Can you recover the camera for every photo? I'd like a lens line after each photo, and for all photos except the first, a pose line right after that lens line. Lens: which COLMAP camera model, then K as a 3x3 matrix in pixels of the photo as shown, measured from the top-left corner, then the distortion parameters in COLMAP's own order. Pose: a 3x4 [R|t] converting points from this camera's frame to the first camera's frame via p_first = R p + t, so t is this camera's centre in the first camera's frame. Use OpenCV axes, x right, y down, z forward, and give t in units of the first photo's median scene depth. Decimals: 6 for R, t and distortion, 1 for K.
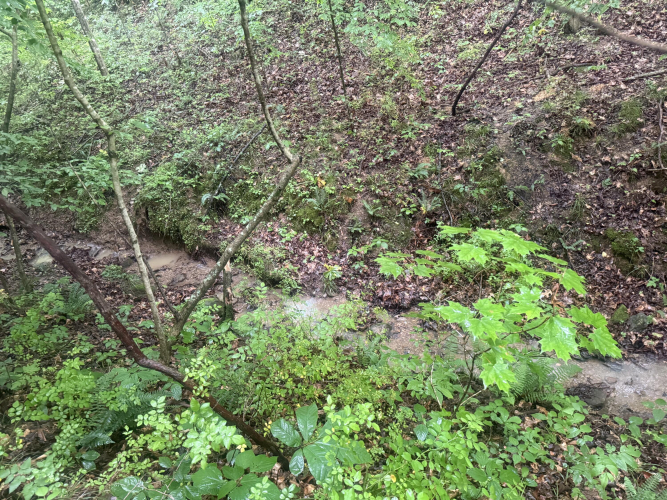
lens RADIAL K [[463.7, 0, 333.5], [0, 463.7, 250.0], [0, 0, 1]] dist [0.082040, -0.114629]
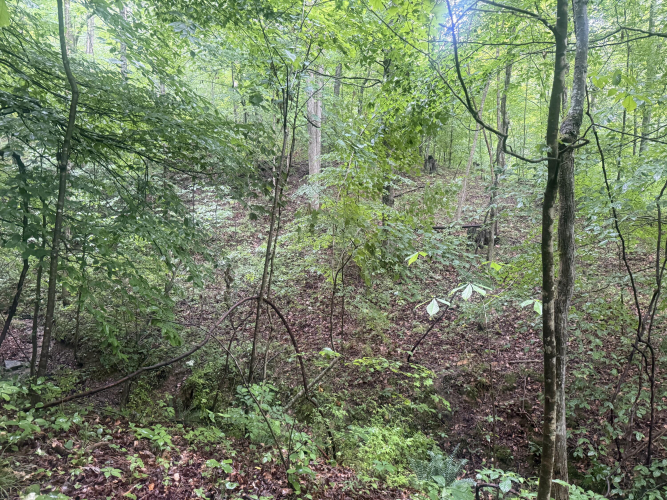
lens RADIAL K [[463.7, 0, 333.5], [0, 463.7, 250.0], [0, 0, 1]] dist [0.082040, -0.114629]
pose [[0.979283, 0.197583, 0.044328, -0.158075], [-0.148151, 0.848326, -0.508325, 0.260355], [-0.138041, 0.491227, 0.860023, -0.590941]]
